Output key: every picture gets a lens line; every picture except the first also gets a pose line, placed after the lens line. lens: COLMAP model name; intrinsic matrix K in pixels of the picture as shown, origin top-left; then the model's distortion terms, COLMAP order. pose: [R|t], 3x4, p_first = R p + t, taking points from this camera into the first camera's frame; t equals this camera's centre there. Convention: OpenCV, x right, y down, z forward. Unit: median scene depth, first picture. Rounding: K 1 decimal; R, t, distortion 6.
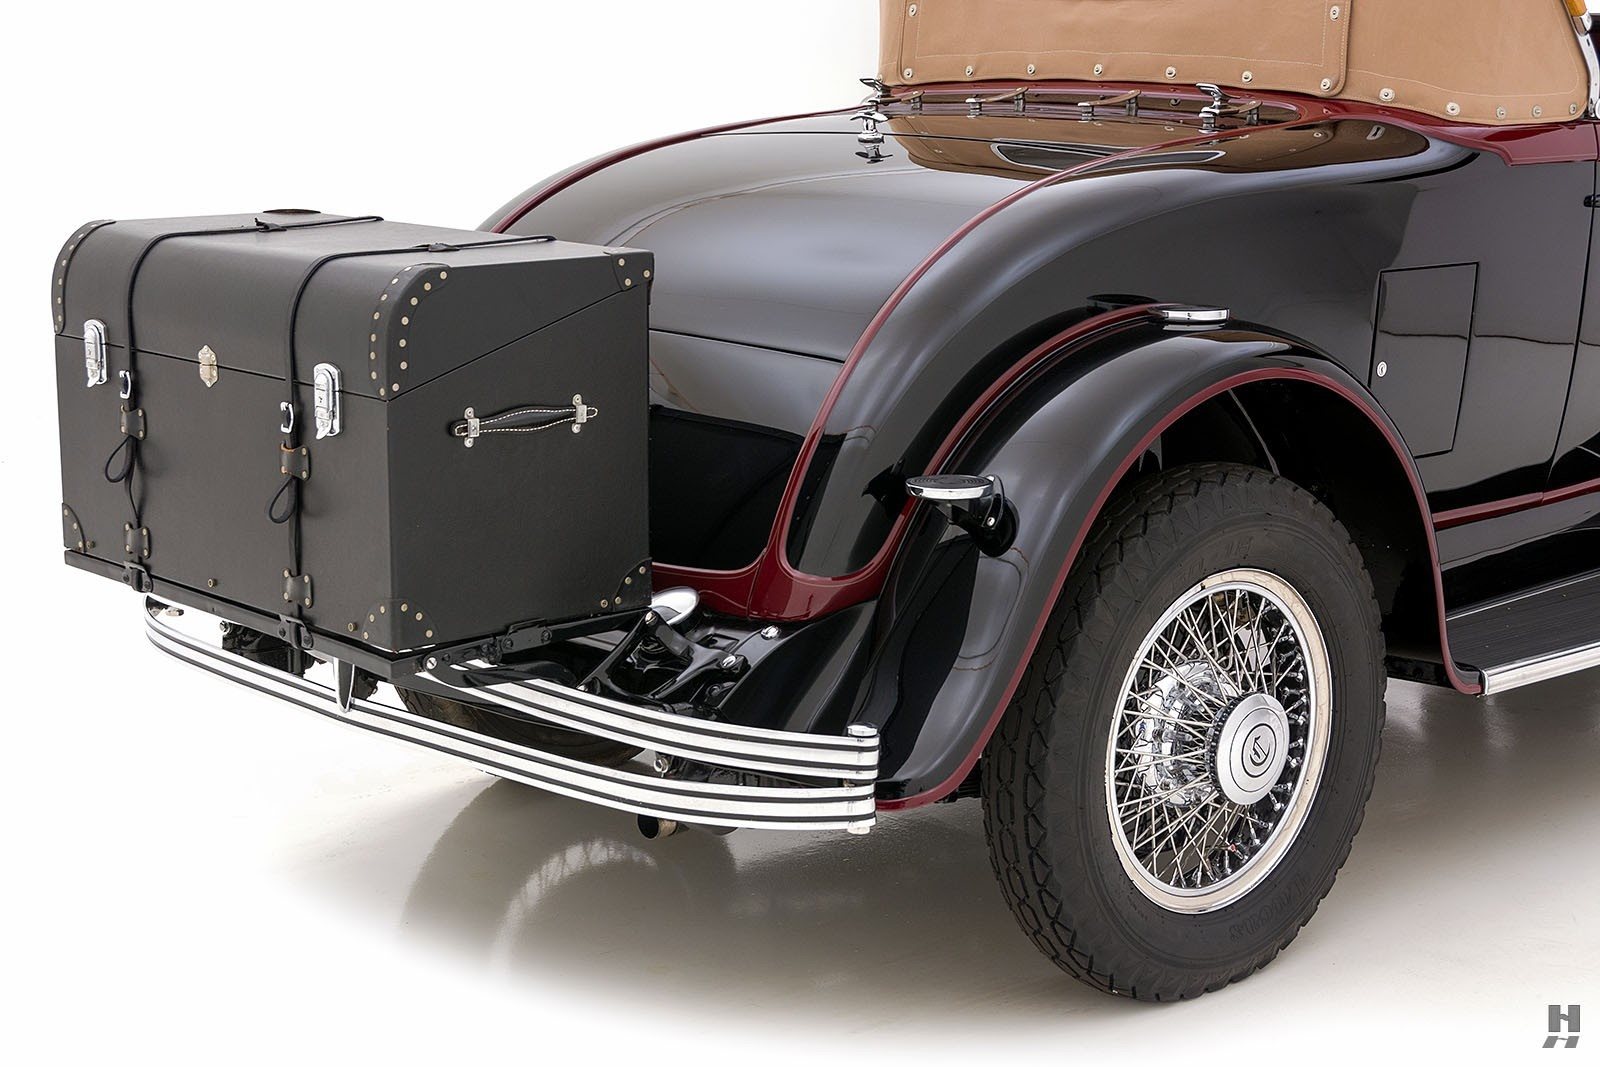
lens RADIAL K [[2754.6, 0, 800.0], [0, 2754.6, 533.5], [0, 0, 1]] dist [0.016757, 0.101262]
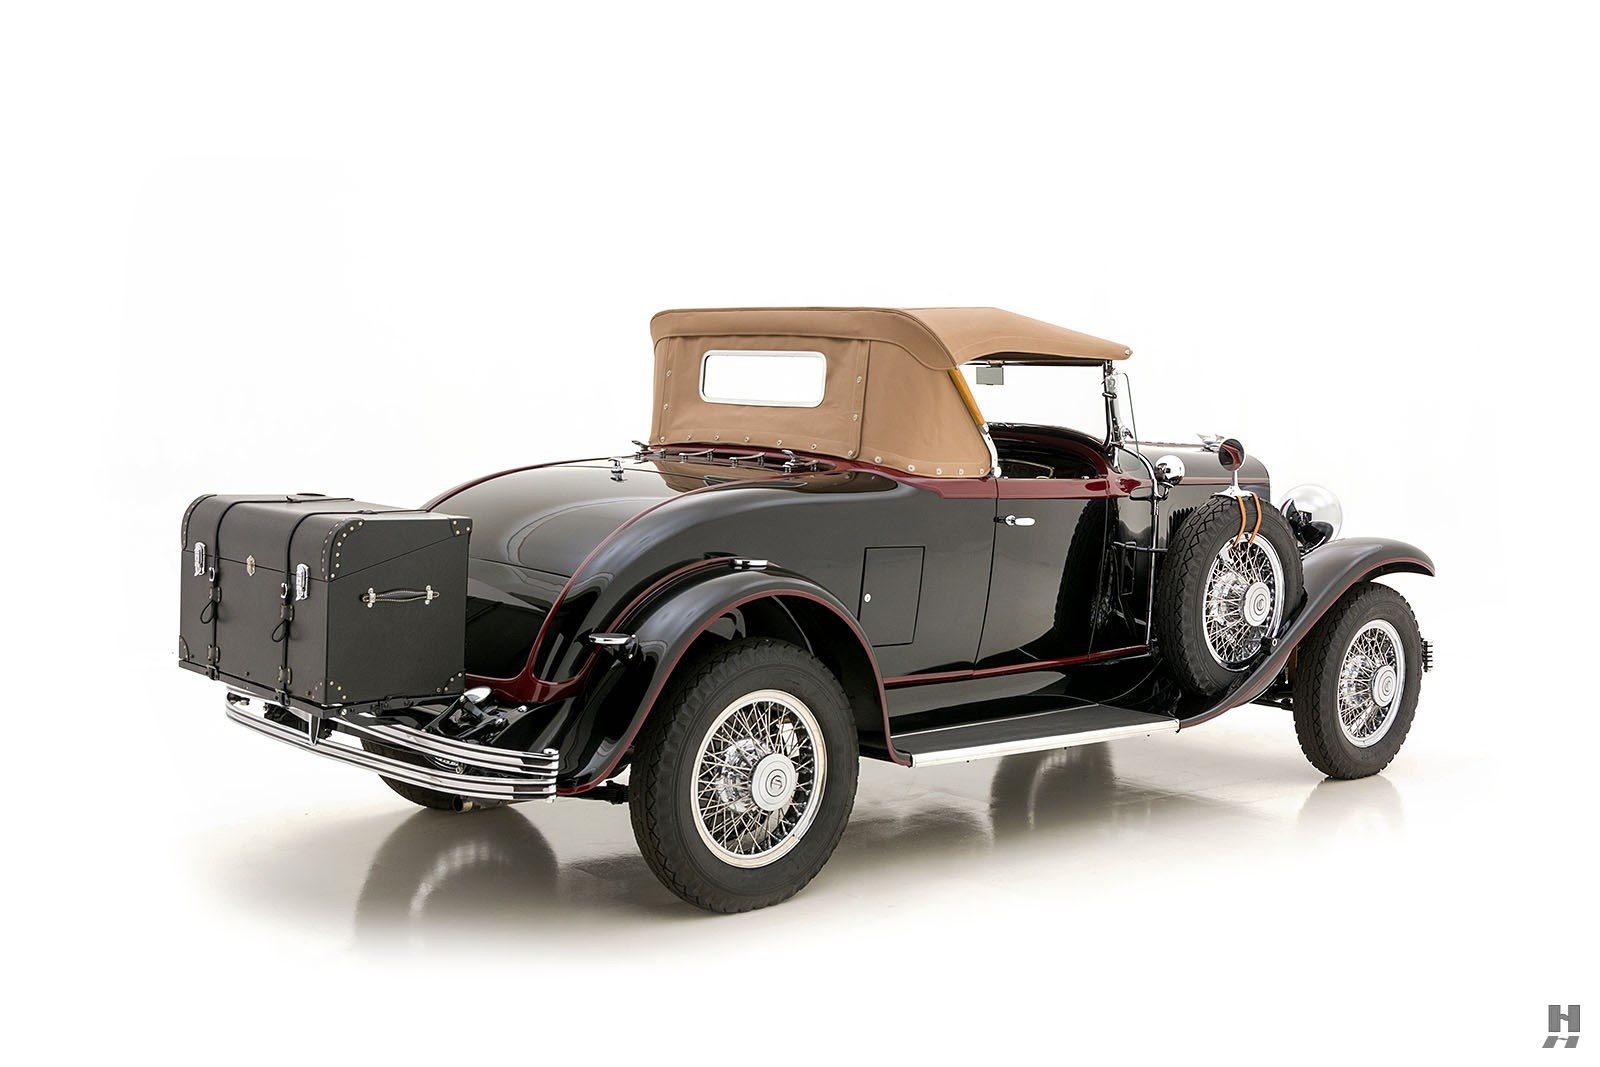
lens RADIAL K [[1850.3, 0, 800.0], [0, 1850.3, 533.5], [0, 0, 1]] dist [0.061701, -0.016928]
pose [[0.999078, 0.041268, 0.011804, 0.163500], [-0.039640, 0.992573, -0.115011, 0.054434], [-0.016462, 0.114437, 0.993294, -0.350985]]
